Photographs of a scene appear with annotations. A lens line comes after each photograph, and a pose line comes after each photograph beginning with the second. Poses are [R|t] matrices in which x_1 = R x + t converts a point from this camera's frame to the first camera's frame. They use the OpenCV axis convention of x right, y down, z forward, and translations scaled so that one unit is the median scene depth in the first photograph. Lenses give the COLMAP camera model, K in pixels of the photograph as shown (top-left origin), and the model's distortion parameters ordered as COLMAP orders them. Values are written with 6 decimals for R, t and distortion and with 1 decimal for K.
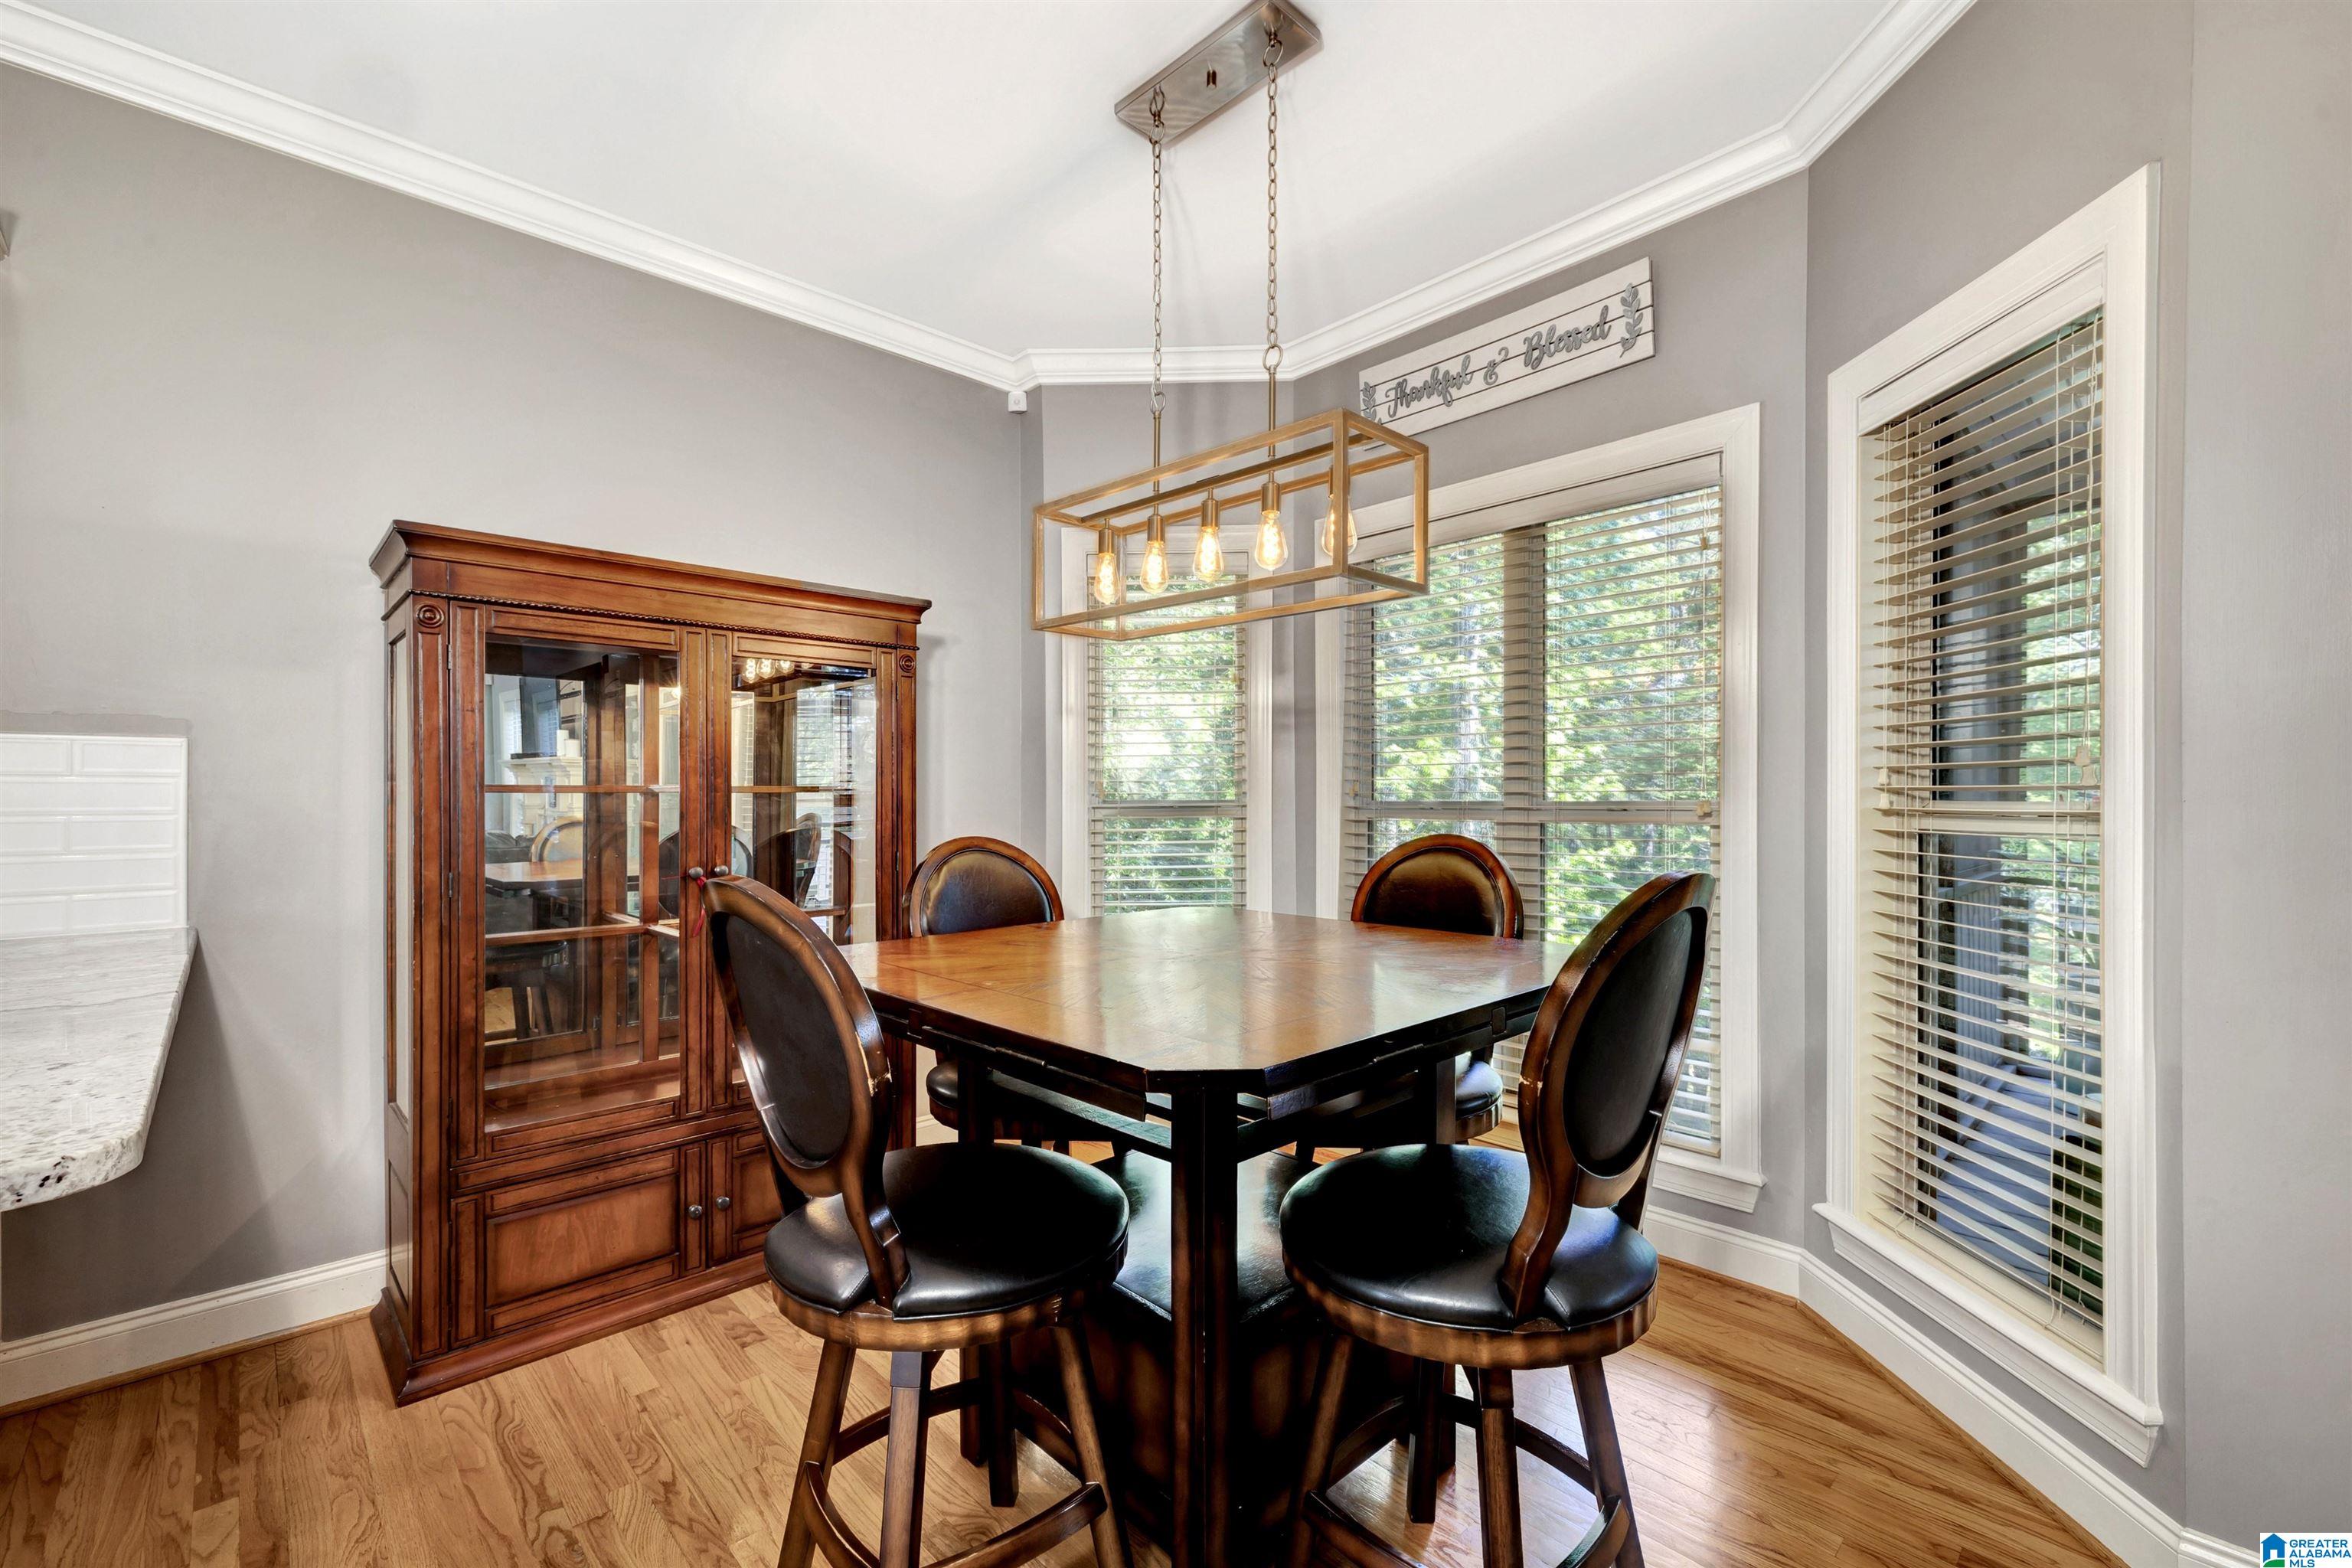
lens RADIAL K [[1007.1, 0, 1172.5], [0, 1007.1, 796.0], [0, 0, 1]] dist [0.000869, -0.000549]
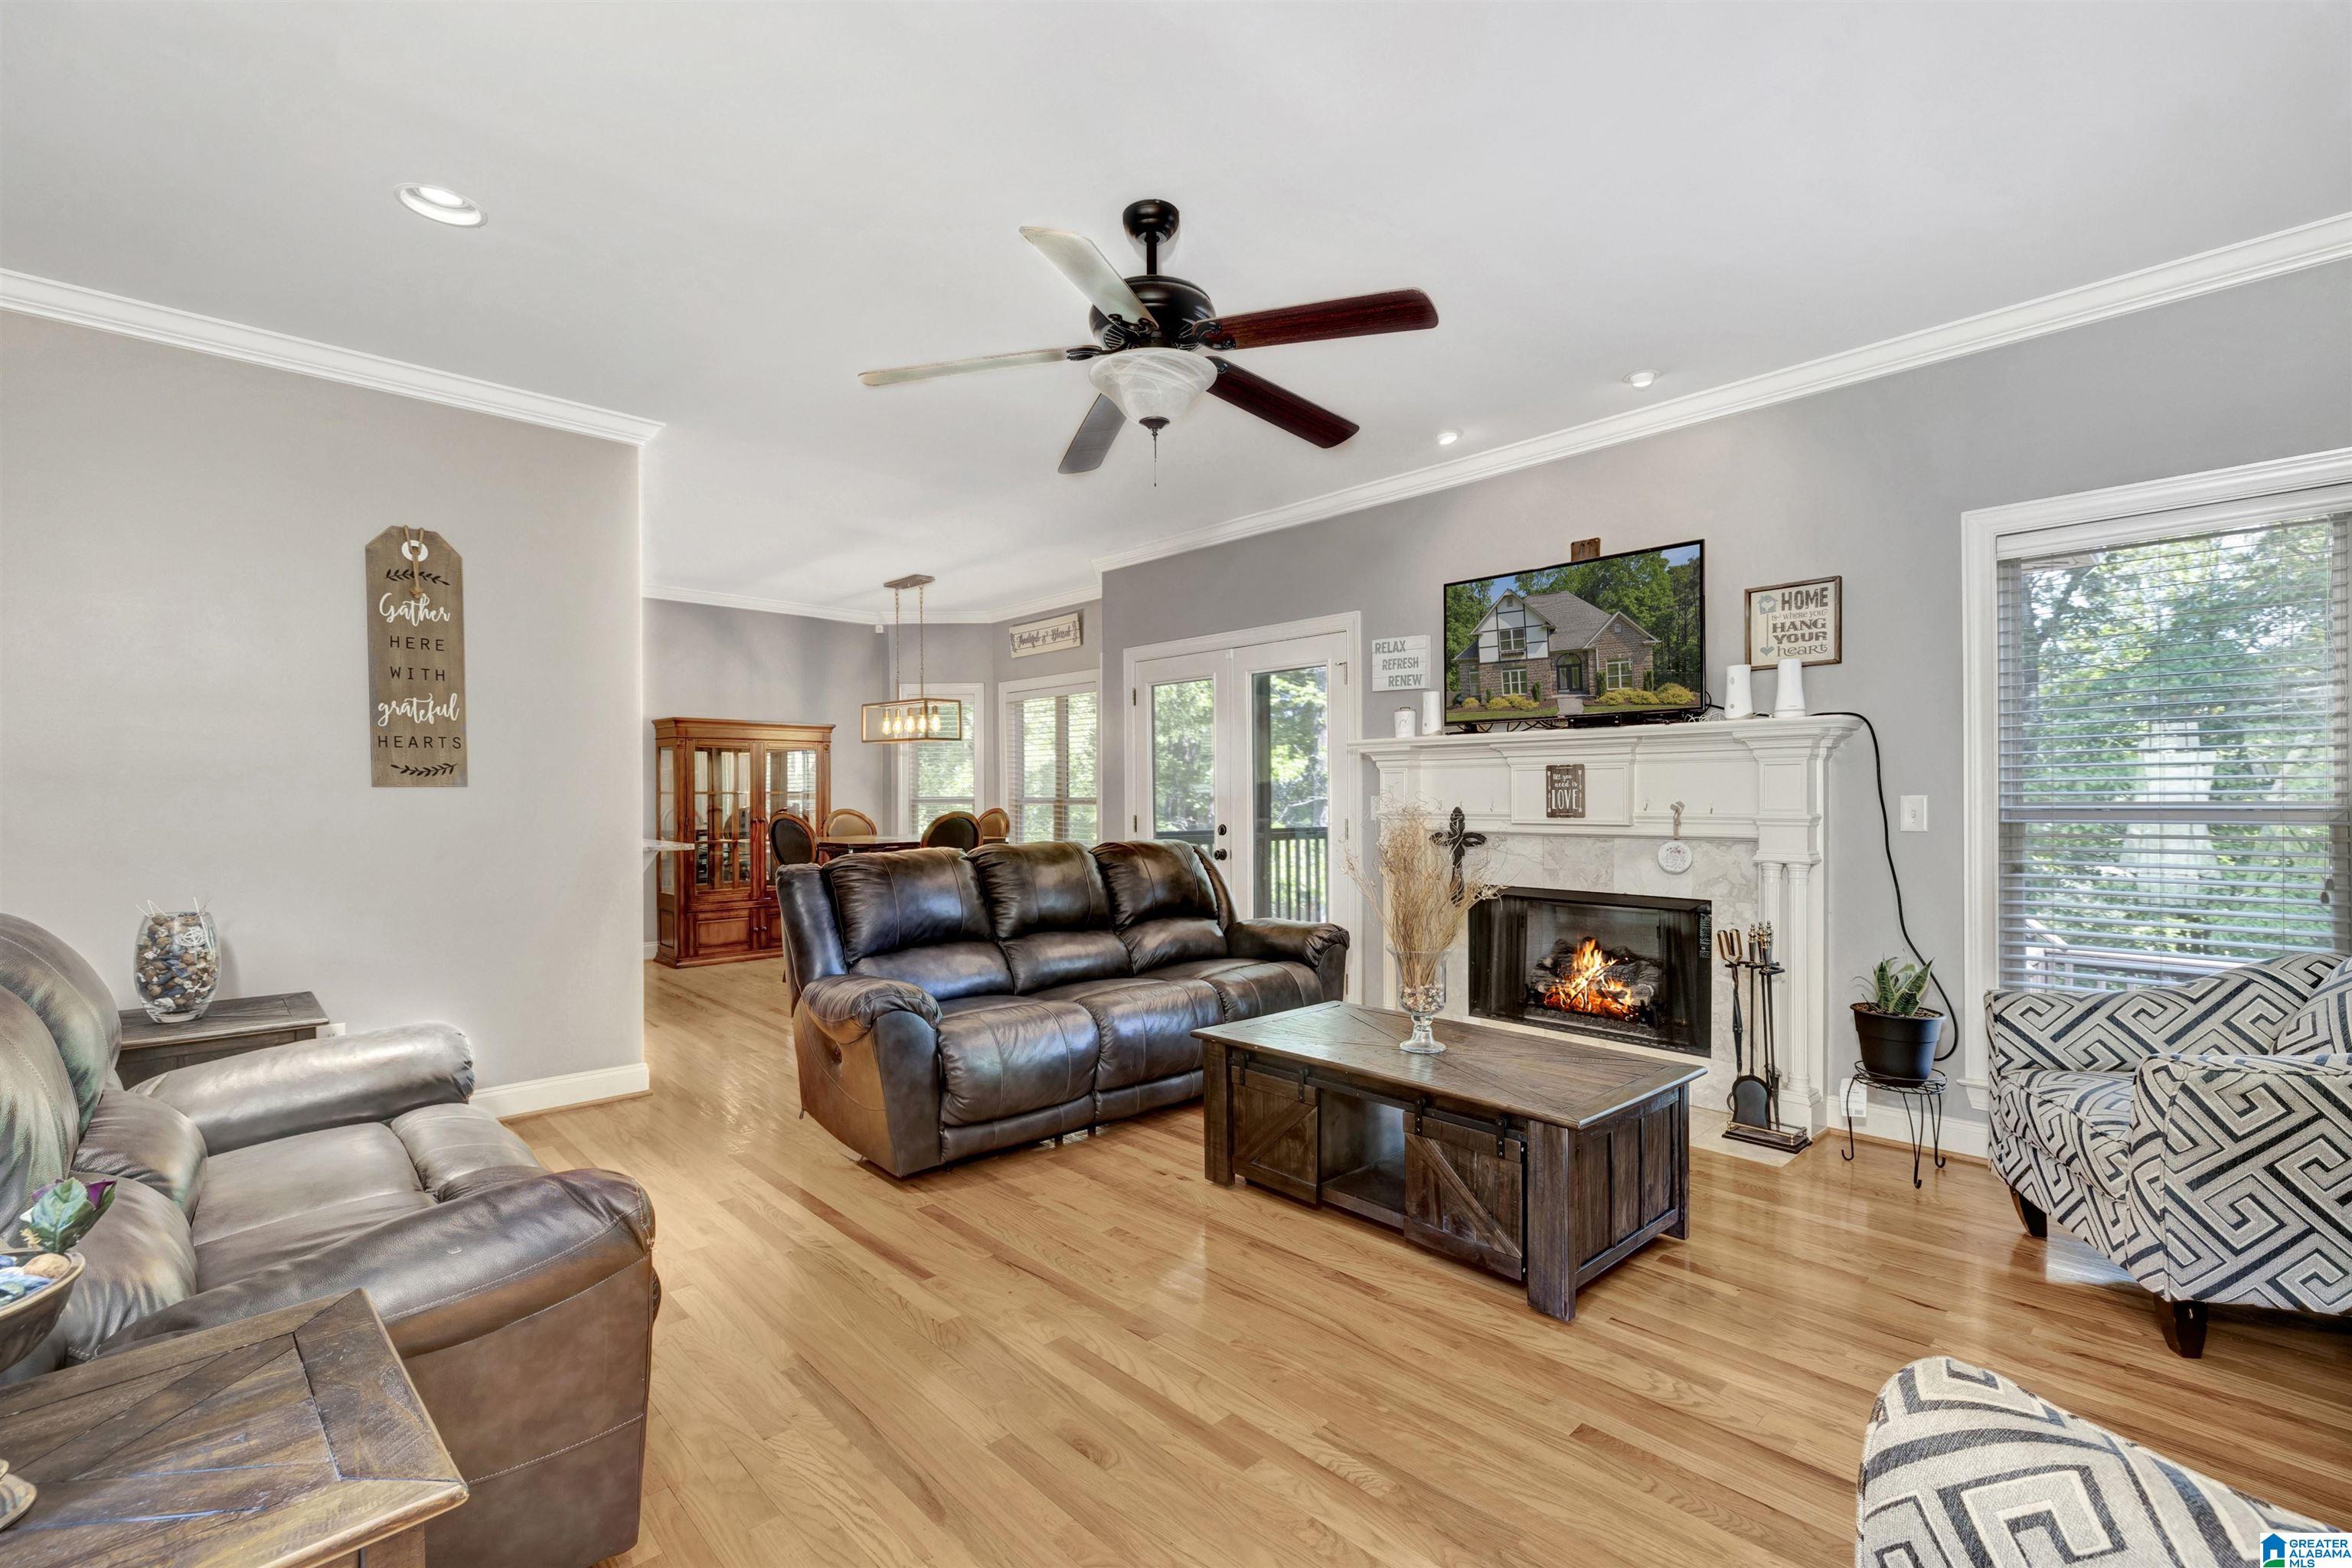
lens RADIAL K [[1007.1, 0, 1172.5], [0, 1007.1, 796.0], [0, 0, 1]] dist [0.000869, -0.000549]
pose [[0.999921, -0.000719, 0.012564, 0.680829], [0.000669, 0.999992, 0.004008, -0.008039], [-0.012567, -0.003999, 0.999913, -1.868637]]
